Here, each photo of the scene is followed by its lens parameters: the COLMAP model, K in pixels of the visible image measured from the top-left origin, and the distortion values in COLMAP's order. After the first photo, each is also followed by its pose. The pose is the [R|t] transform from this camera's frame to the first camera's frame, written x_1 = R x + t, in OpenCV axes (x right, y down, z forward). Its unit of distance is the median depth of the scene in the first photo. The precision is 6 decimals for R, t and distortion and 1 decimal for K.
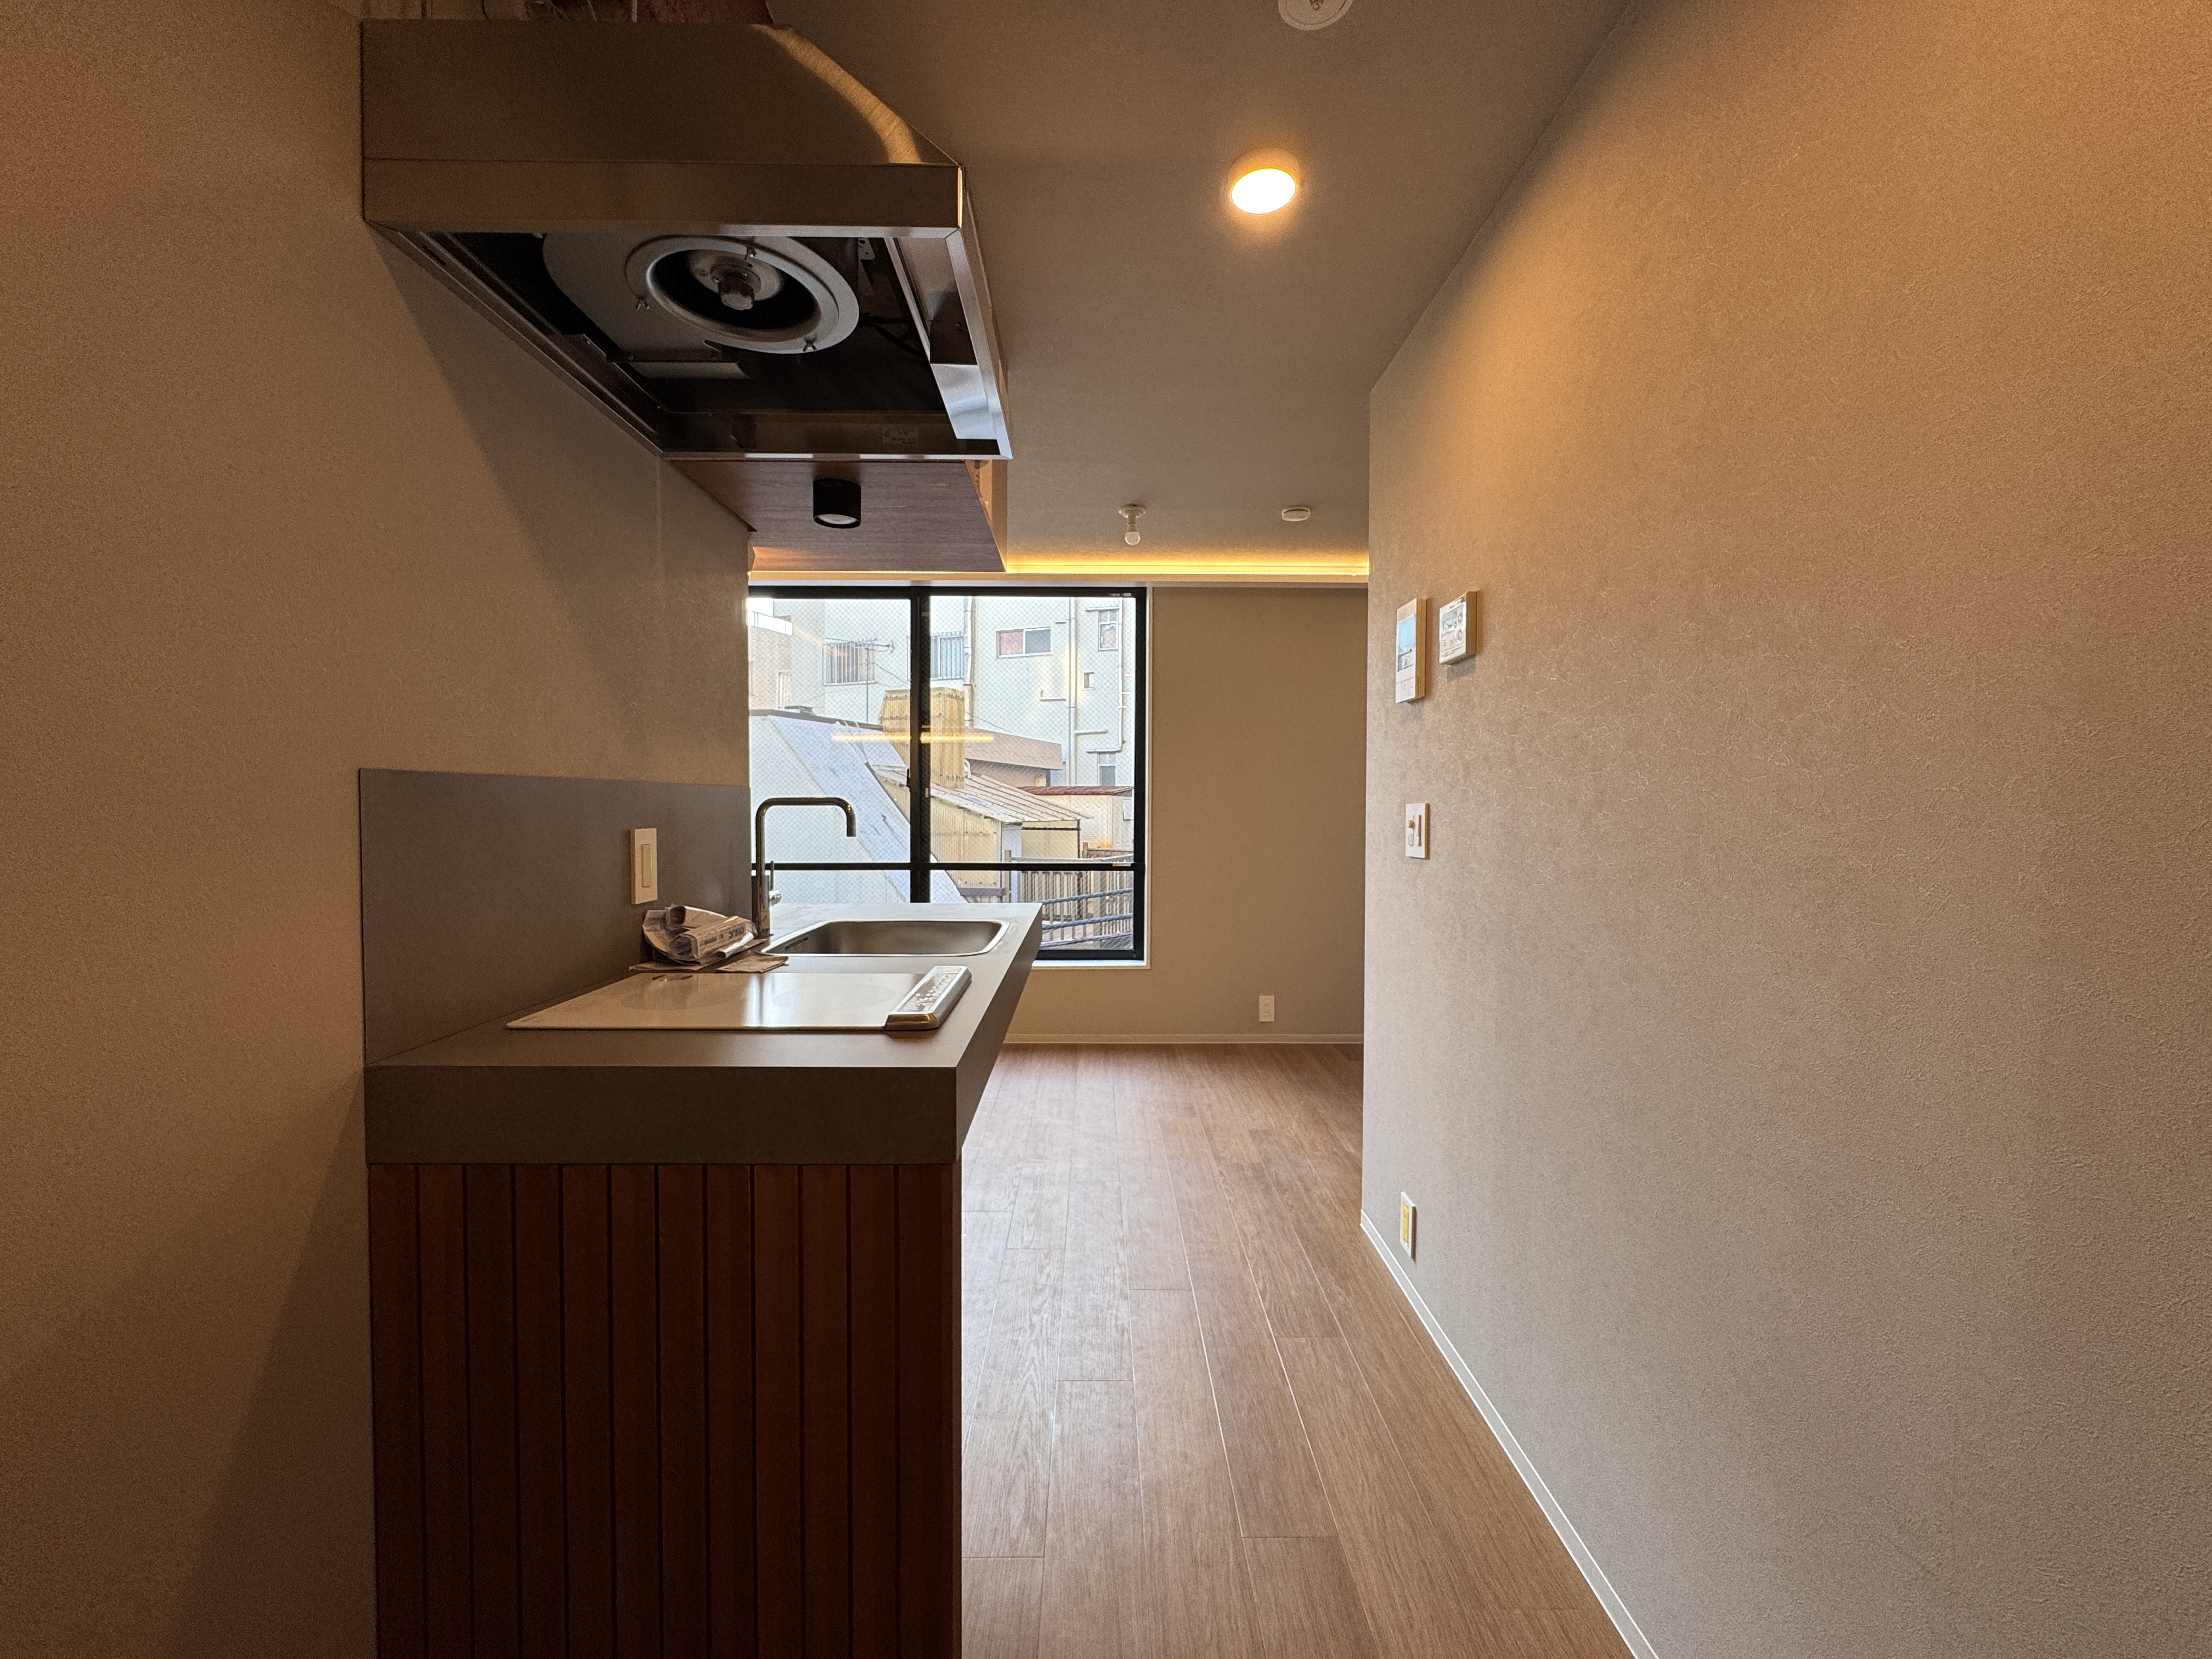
lens RADIAL K [[879.9, 0, 1099.3], [0, 879.9, 828.0], [0, 0, 1]] dist [-0.006945, 0.000412]
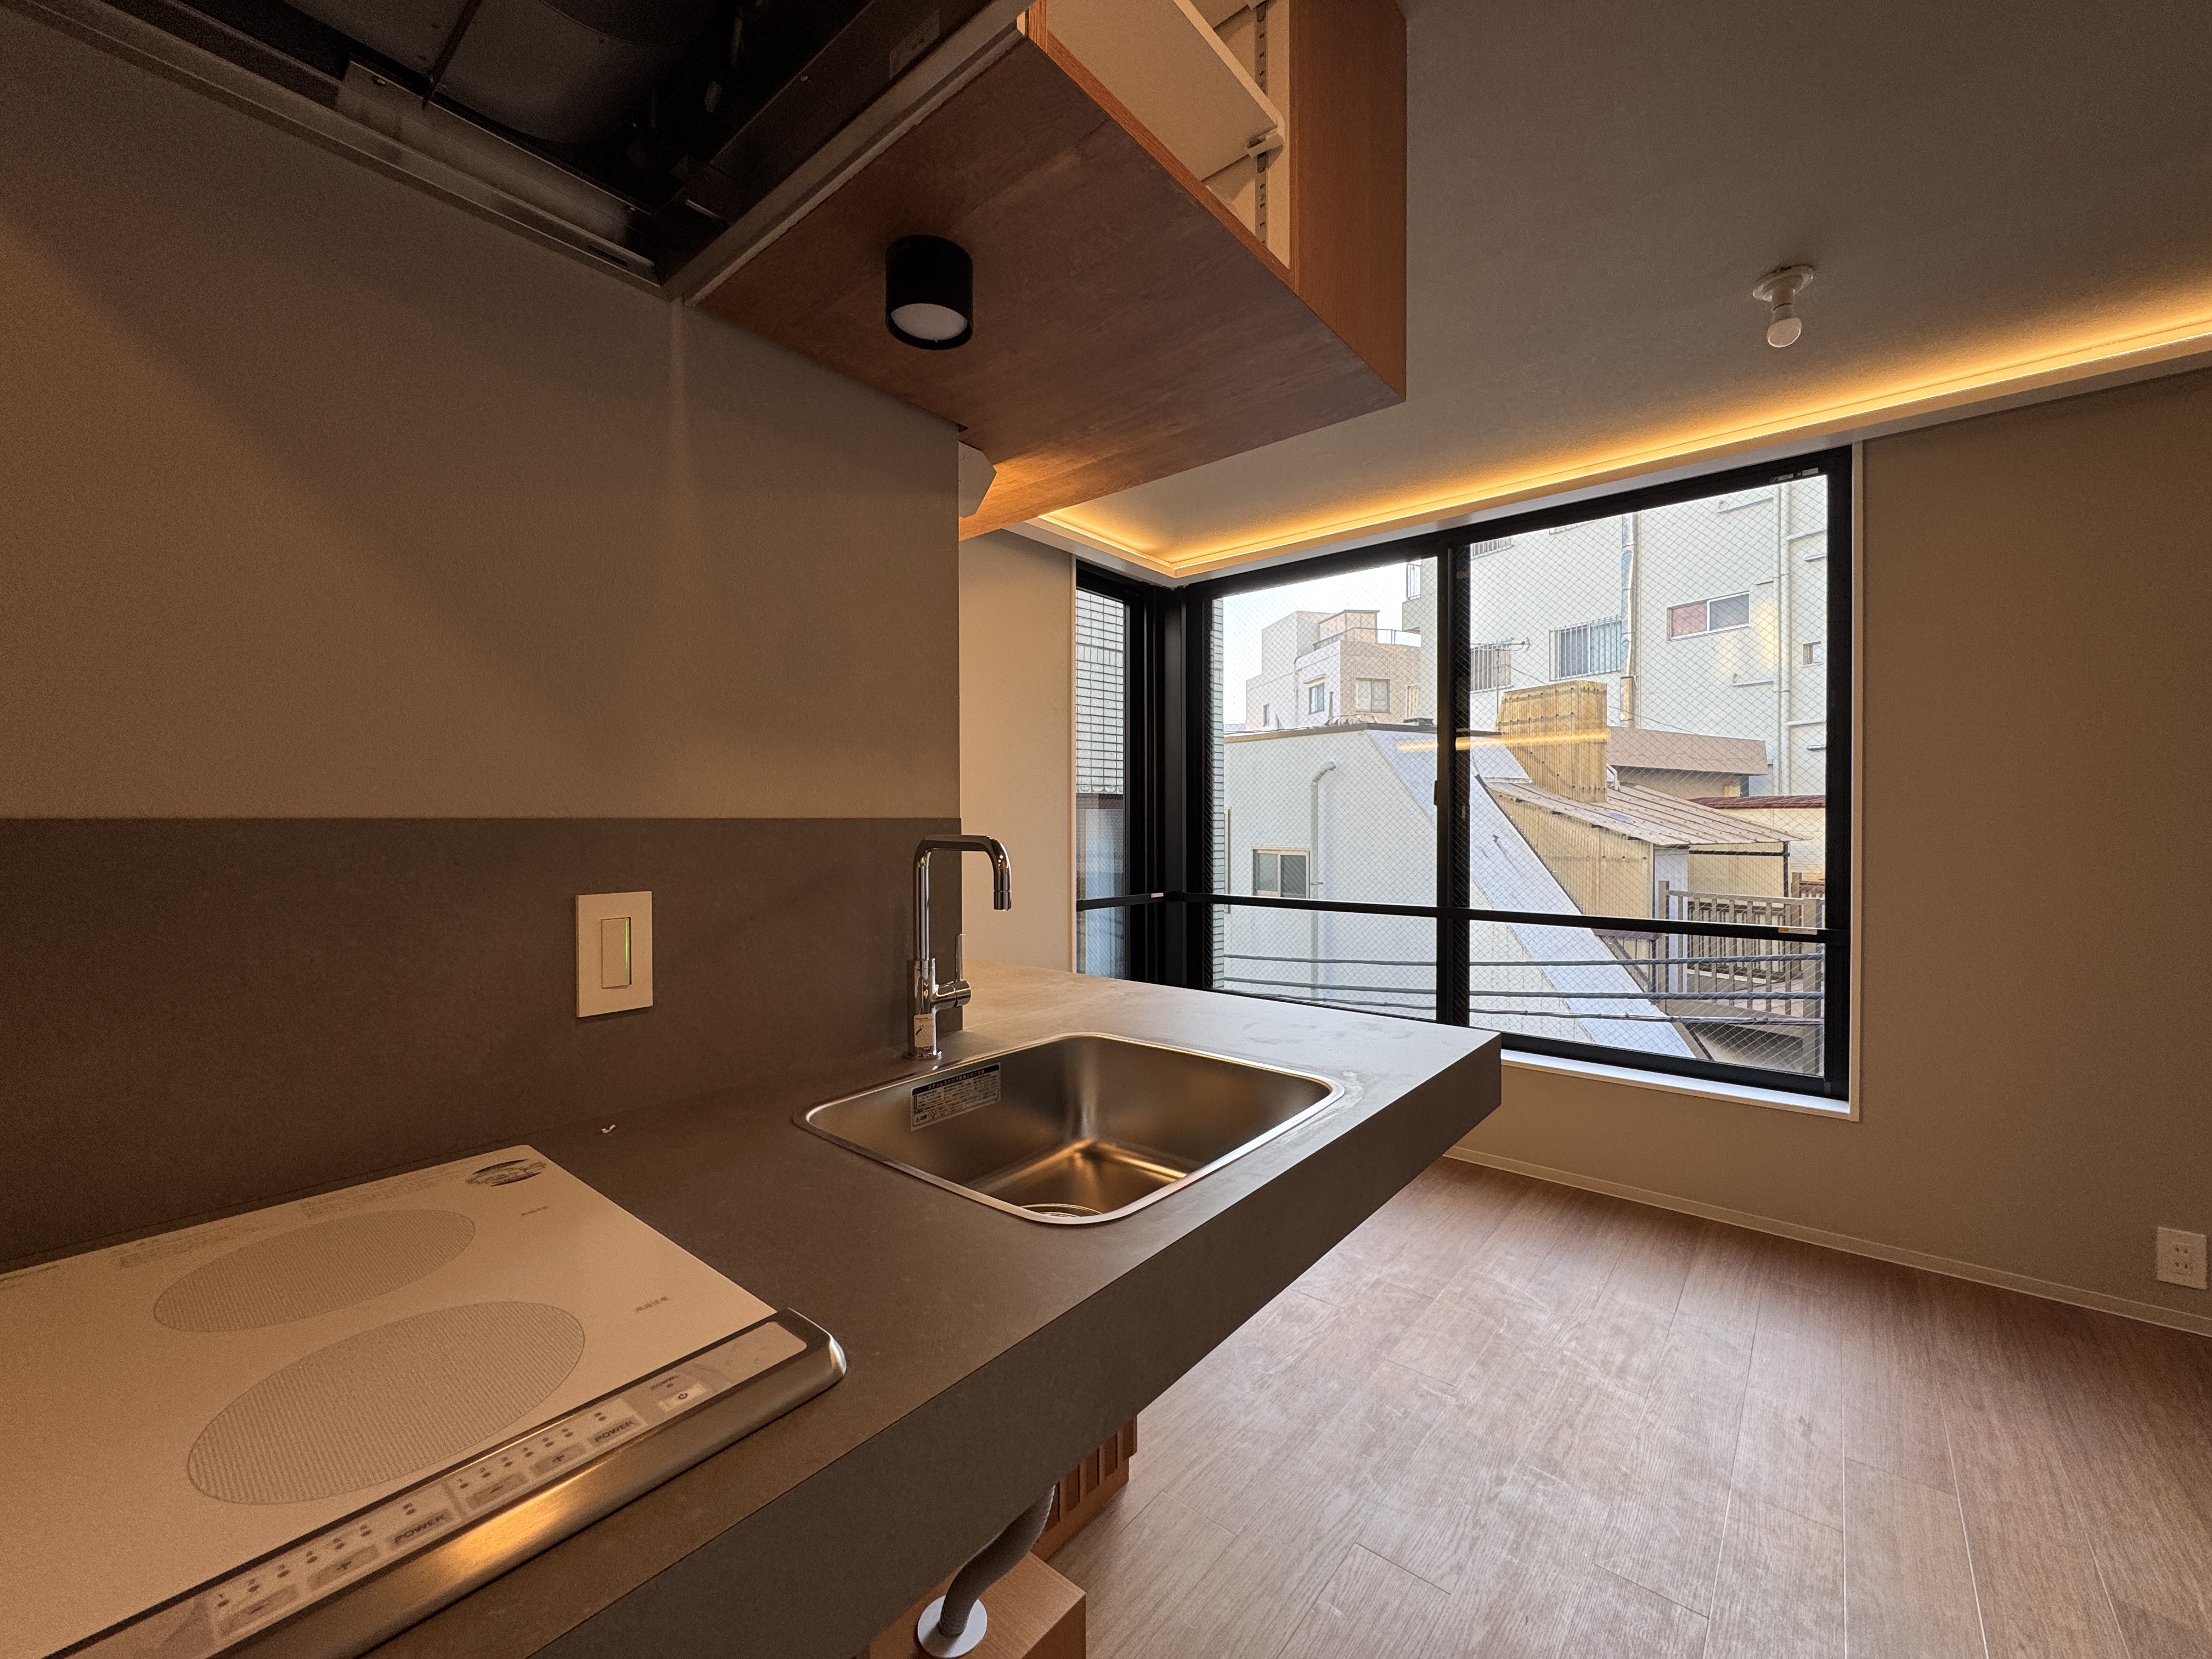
lens RADIAL K [[879.9, 0, 1093.3], [0, 879.9, 829.3], [0, 0, 1]] dist [-0.006945, 0.000412]
pose [[0.759493, -0.001145, -0.650514, 0.047674], [-0.010156, 0.999856, -0.013618, -0.013425], [0.650436, 0.016950, 0.759372, 0.246350]]
